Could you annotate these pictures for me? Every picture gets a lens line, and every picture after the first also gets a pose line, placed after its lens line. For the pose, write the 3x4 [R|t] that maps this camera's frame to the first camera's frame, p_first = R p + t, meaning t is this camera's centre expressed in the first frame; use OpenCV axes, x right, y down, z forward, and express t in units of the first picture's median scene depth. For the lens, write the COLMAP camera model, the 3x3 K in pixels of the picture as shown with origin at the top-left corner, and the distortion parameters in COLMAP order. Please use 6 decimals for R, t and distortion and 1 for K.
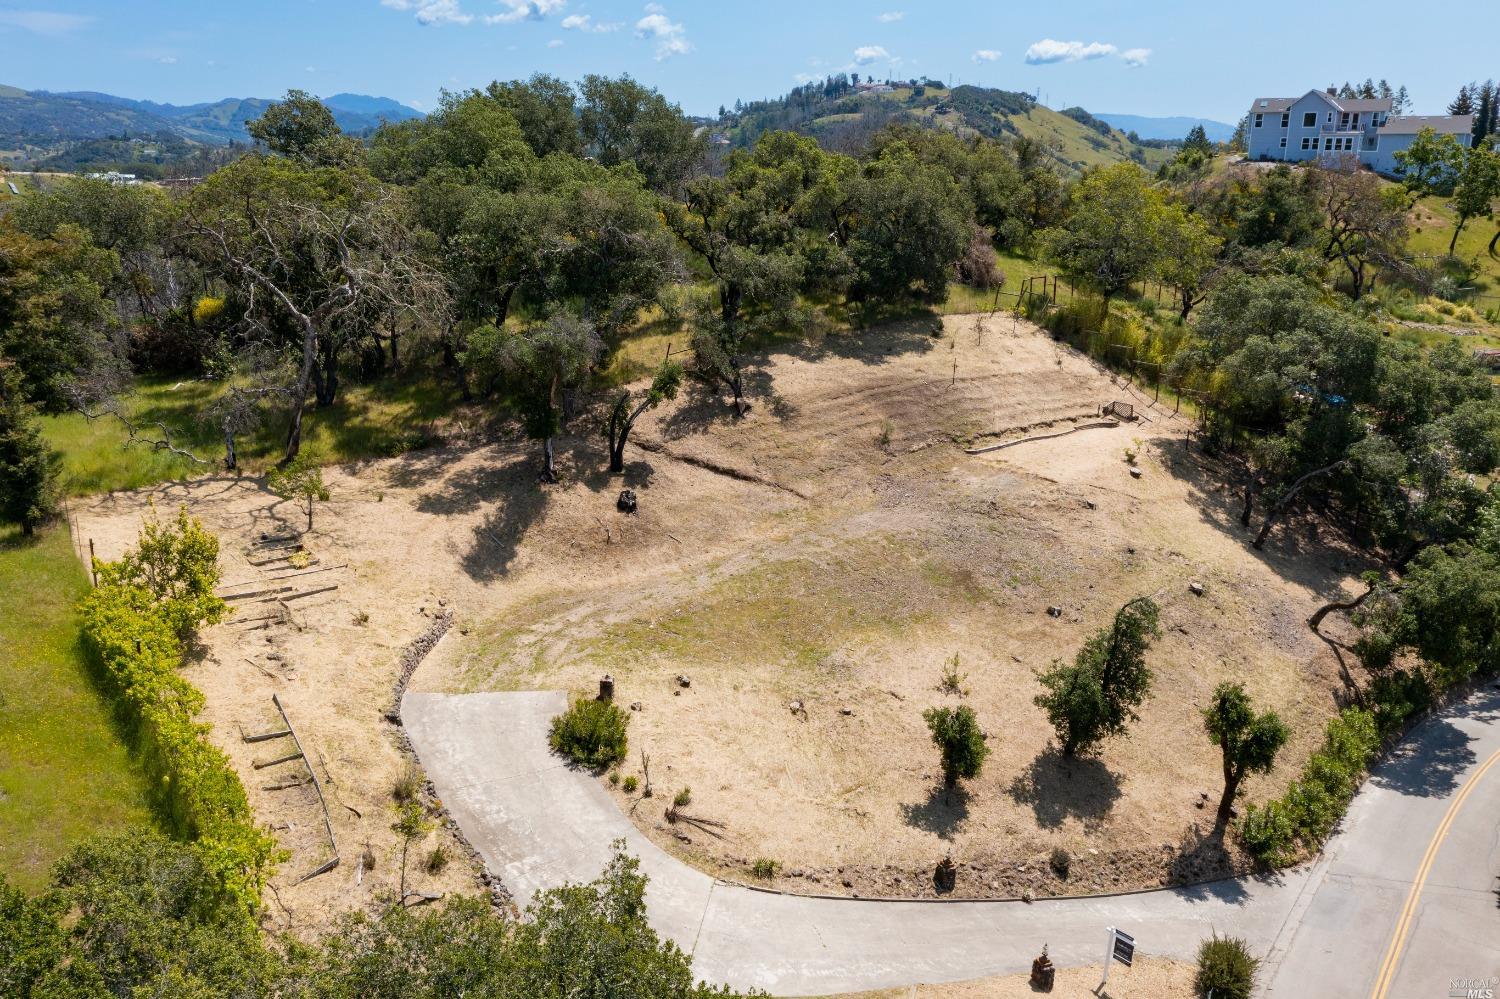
lens RADIAL K [[1199.1, 0, 749.8], [0, 1199.1, 500.2], [0, 0, 1]] dist [0.006082, 0.009218]
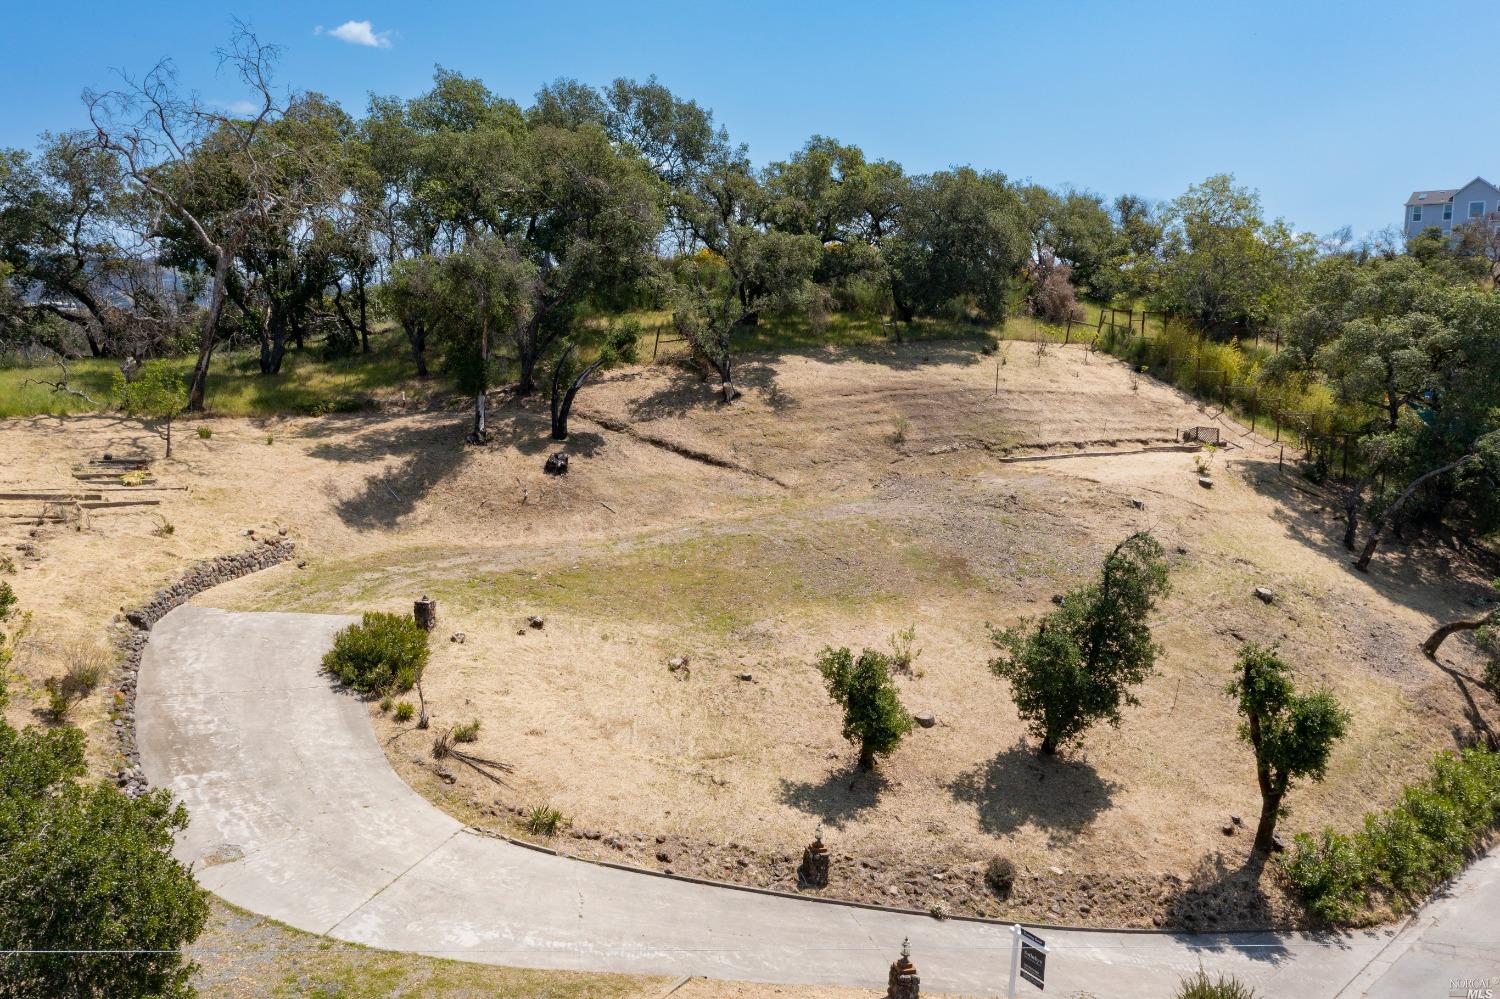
lens RADIAL K [[1199.1, 0, 750.3], [0, 1199.1, 499.3], [0, 0, 1]] dist [0.006082, 0.009218]
pose [[0.989688, 0.025531, -0.140945, 0.145325], [-0.045961, 0.988558, -0.143665, 0.134151], [0.135664, 0.148662, 0.979538, 0.177861]]
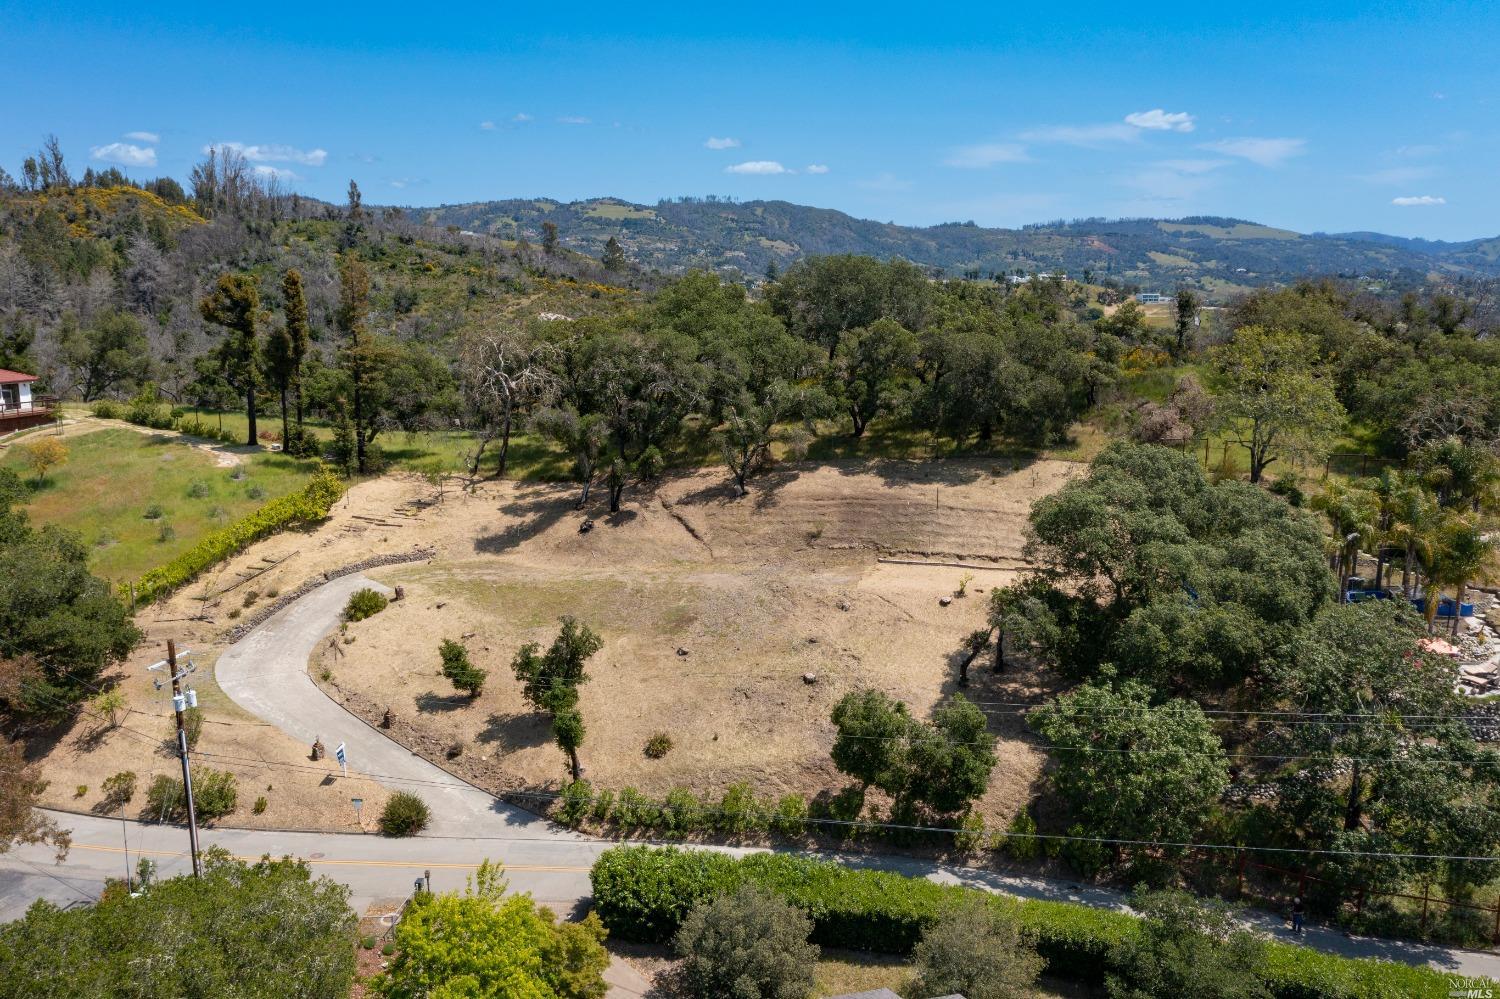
lens RADIAL K [[1199.1, 0, 744.9], [0, 1199.1, 506.0], [0, 0, 1]] dist [0.006082, 0.009218]
pose [[0.577905, 0.147724, -0.802623, 1.215993], [-0.228813, 0.973364, 0.014399, -0.091426], [0.783371, 0.175329, 0.596313, 0.201373]]
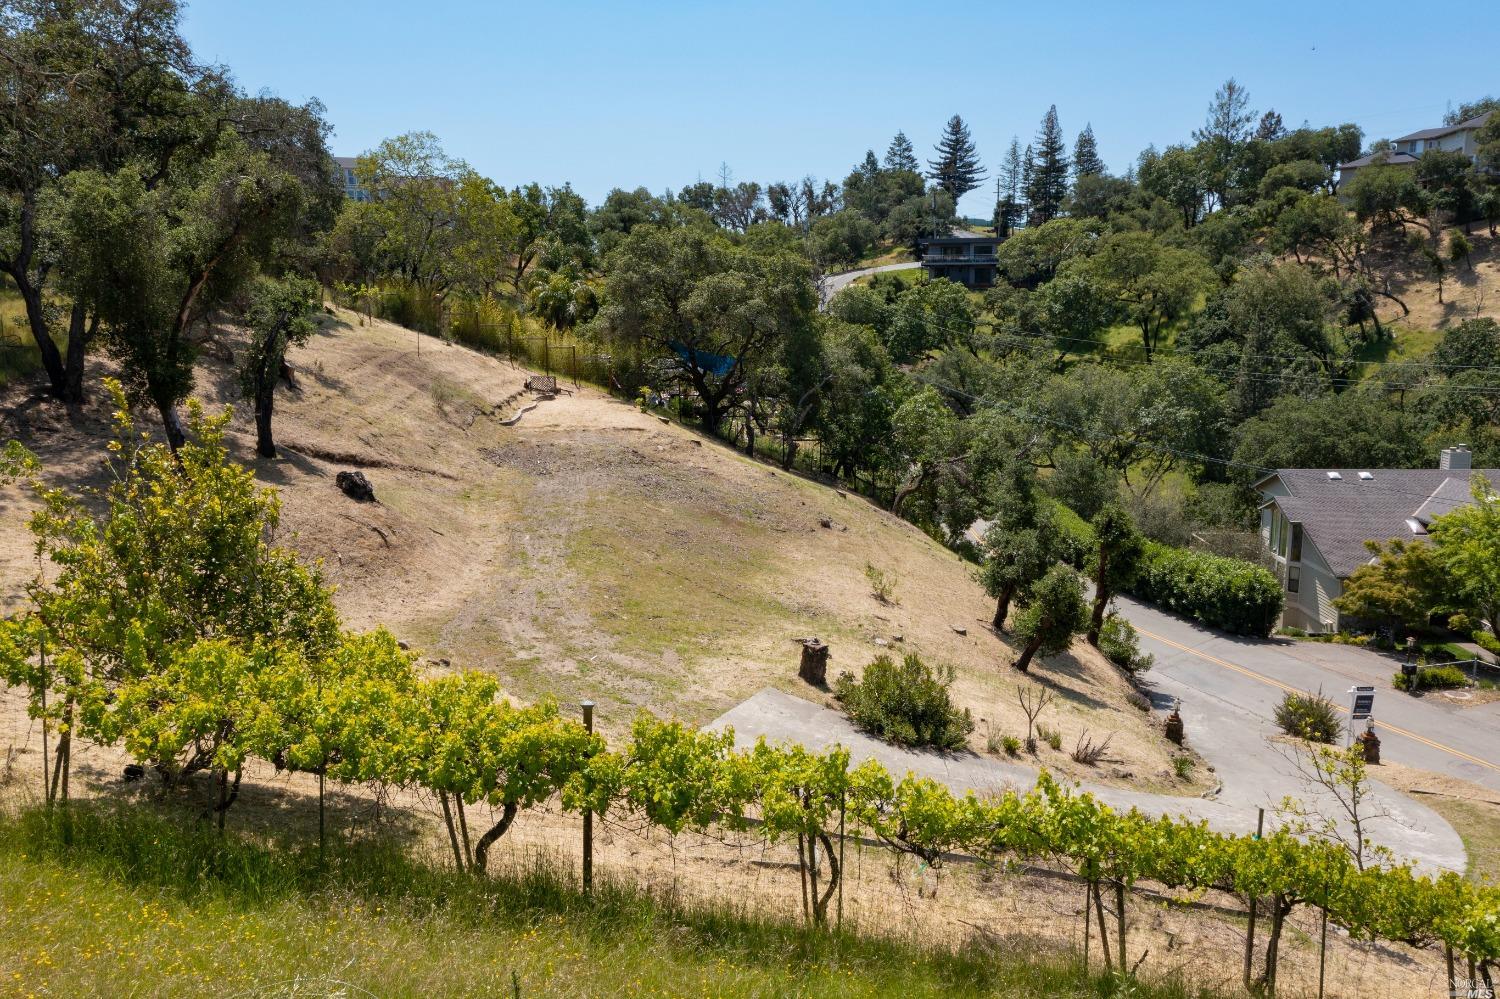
lens RADIAL K [[1199.1, 0, 749.4], [0, 1199.1, 499.5], [0, 0, 1]] dist [0.006082, 0.009218]
pose [[0.559550, -0.151574, 0.814818, -0.453249], [0.240162, 0.970607, 0.015630, 0.042159], [-0.793237, 0.186943, 0.579505, 0.471513]]
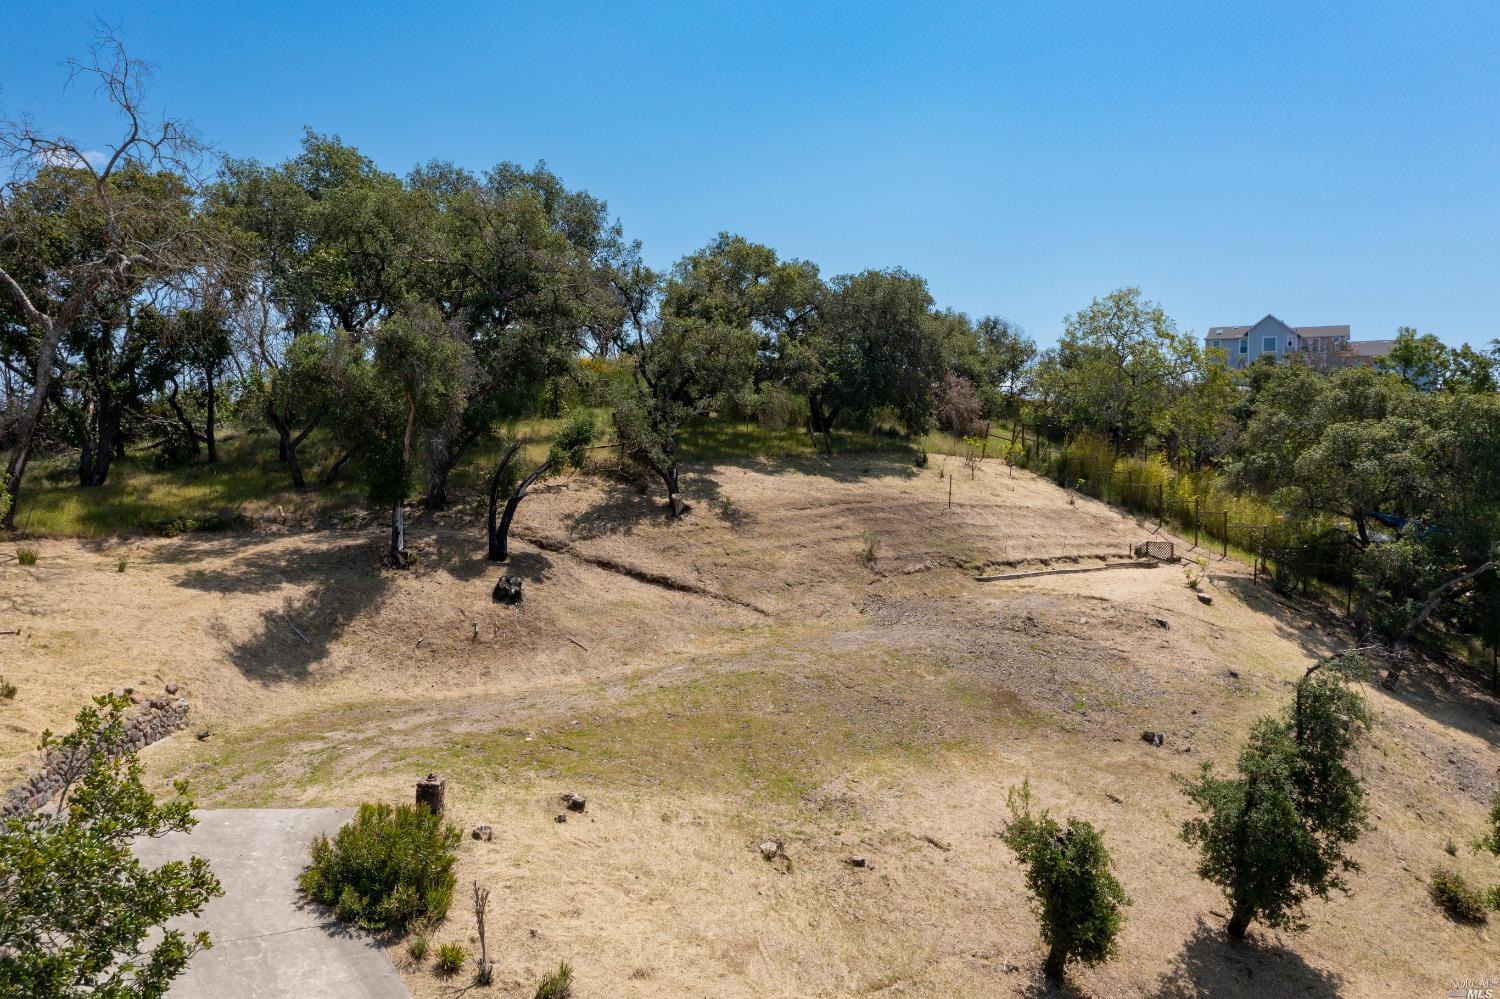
lens RADIAL K [[1199.1, 0, 749.4], [0, 1199.1, 498.3], [0, 0, 1]] dist [0.006082, 0.009218]
pose [[0.998635, 0.003664, 0.052110, -0.001672], [0.009985, 0.965752, -0.259274, 0.120707], [-0.051275, 0.259440, 0.964397, 0.308496]]
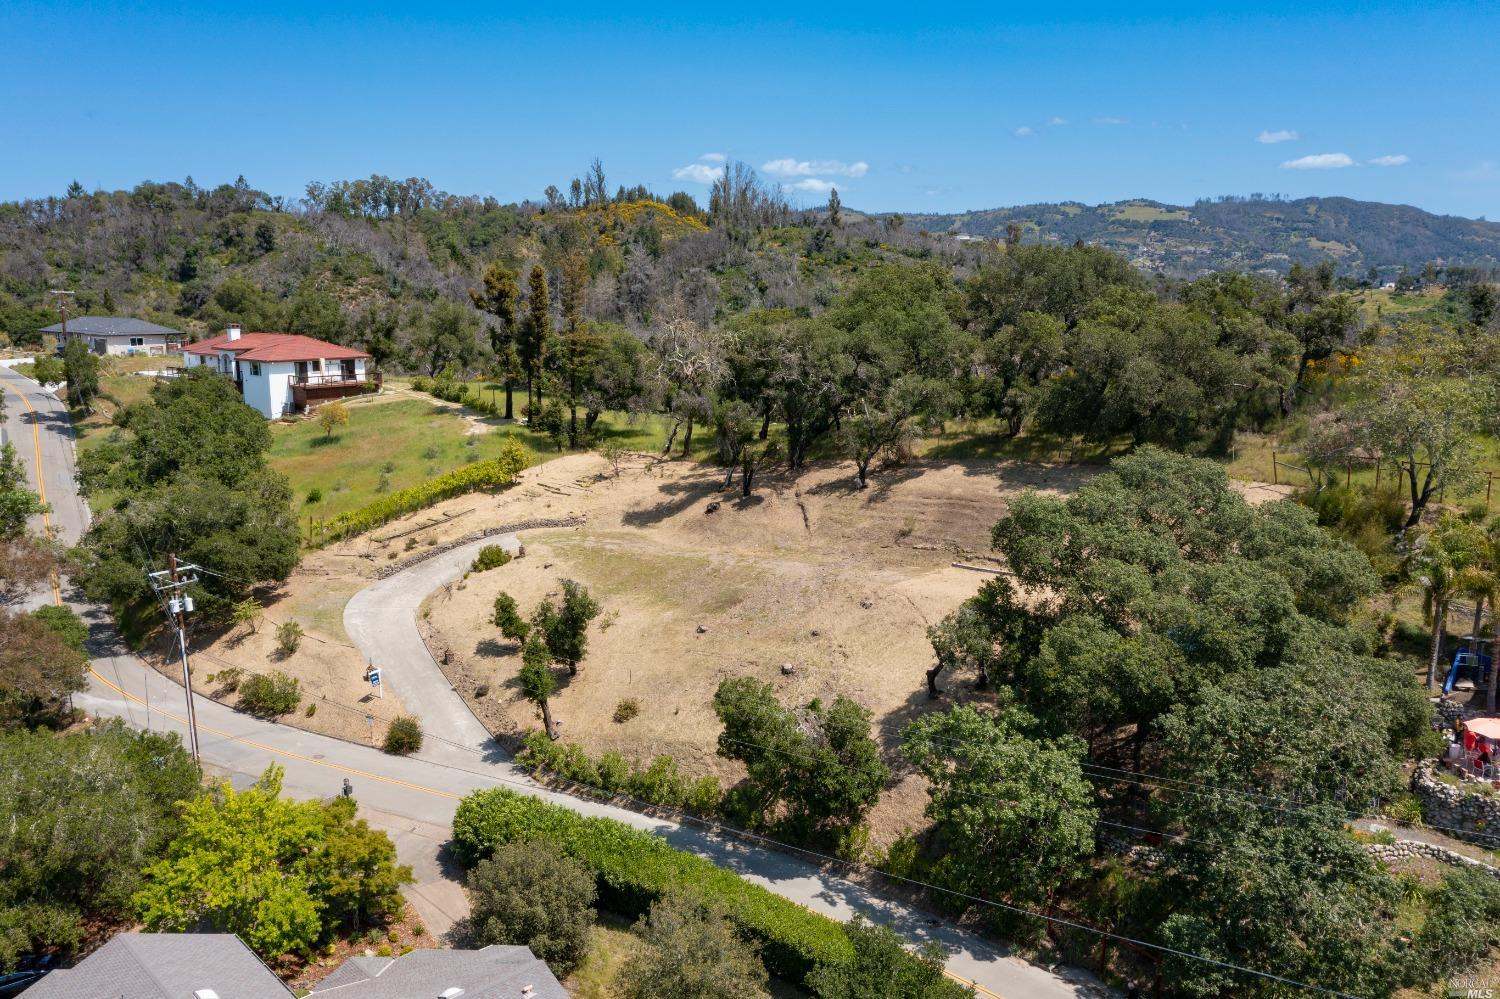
lens RADIAL K [[1199.1, 0, 745.1], [0, 1199.1, 501.2], [0, 0, 1]] dist [0.006082, 0.009218]
pose [[0.188916, 0.171134, -0.966966, 1.414607], [-0.278386, 0.953634, 0.114386, -0.197448], [0.941707, 0.247581, 0.227798, 0.627558]]
